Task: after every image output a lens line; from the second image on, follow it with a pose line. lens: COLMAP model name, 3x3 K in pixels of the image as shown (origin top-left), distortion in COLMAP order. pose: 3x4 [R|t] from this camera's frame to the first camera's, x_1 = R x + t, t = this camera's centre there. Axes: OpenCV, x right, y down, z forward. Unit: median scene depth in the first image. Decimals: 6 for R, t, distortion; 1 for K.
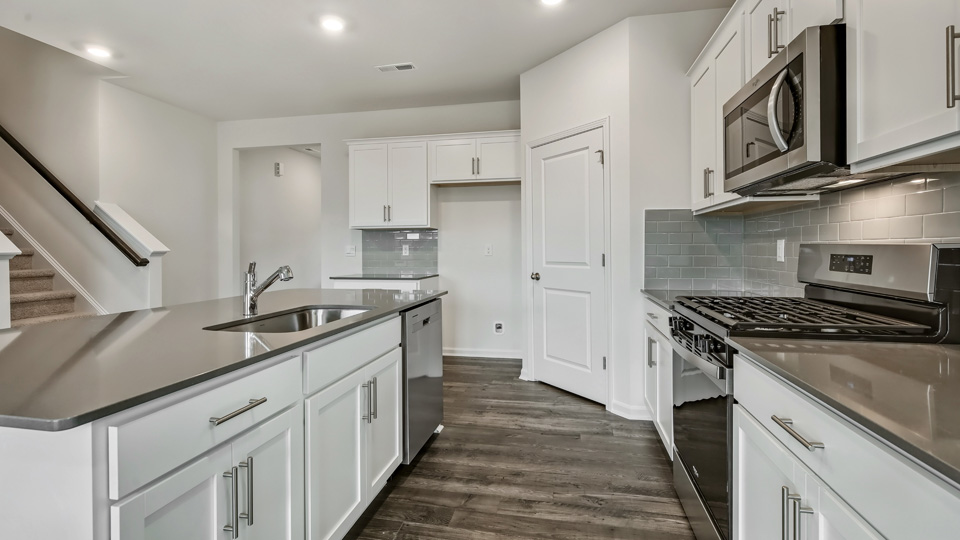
lens RADIAL K [[436.7, 0, 485.7], [0, 436.7, 267.1], [0, 0, 1]] dist [0.003313, 0.000267]
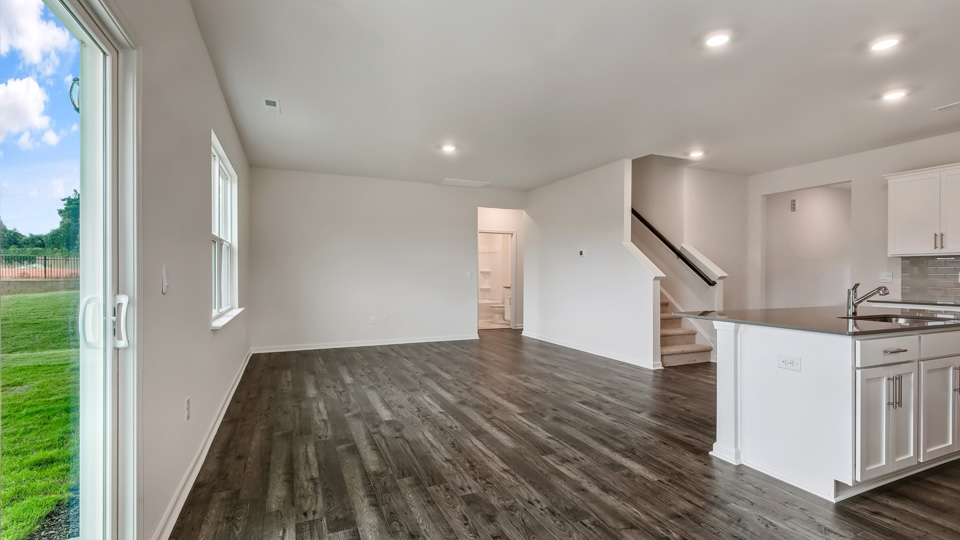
lens RADIAL K [[444.4, 0, 479.5], [0, 444.4, 274.7], [0, 0, 1]] dist [0.002715, 0.000184]
pose [[0.573795, 0.006399, -0.818974, 0.013662], [-0.039737, 0.999009, -0.020036, 0.022715], [0.818034, 0.044040, 0.573481, -0.545887]]
